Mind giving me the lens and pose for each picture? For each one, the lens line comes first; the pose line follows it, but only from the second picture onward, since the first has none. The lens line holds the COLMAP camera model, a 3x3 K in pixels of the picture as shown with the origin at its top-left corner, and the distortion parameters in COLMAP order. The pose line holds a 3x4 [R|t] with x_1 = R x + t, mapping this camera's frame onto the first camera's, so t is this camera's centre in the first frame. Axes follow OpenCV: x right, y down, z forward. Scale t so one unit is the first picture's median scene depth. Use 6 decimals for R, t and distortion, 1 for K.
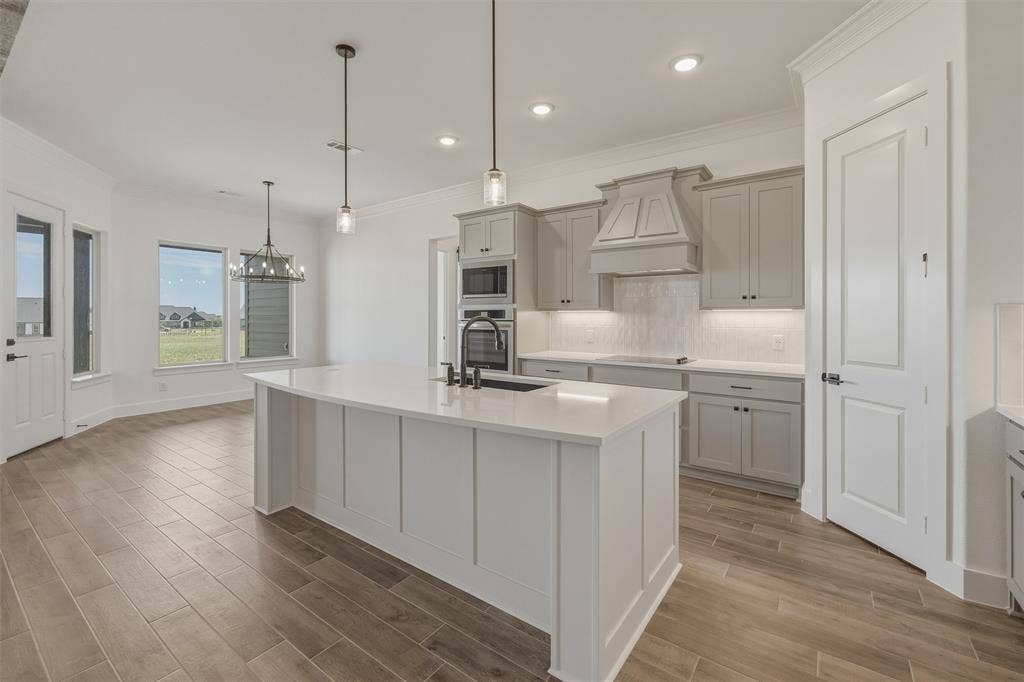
lens RADIAL K [[436.0, 0, 516.4], [0, 436.0, 318.8], [0, 0, 1]] dist [-0.001208, -0.000082]
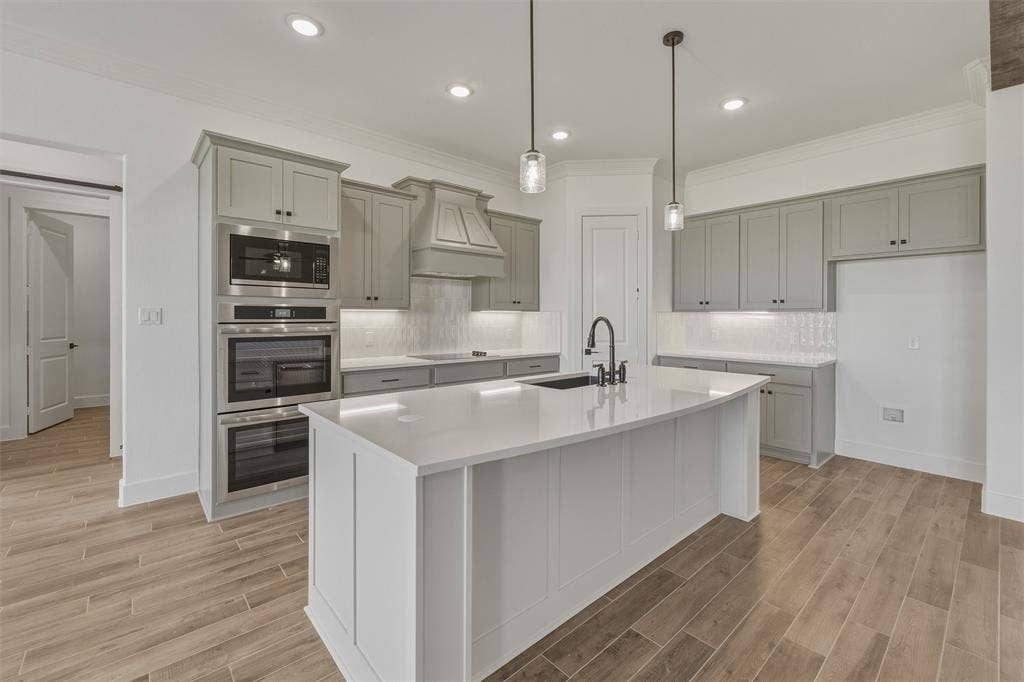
lens RADIAL K [[436.0, 0, 516.4], [0, 436.0, 318.8], [0, 0, 1]] dist [-0.001208, -0.000082]
pose [[0.214570, -0.007911, 0.976677, -0.671739], [0.004274, 0.999965, 0.007161, -0.005489], [-0.976699, 0.002638, 0.214596, 0.565147]]
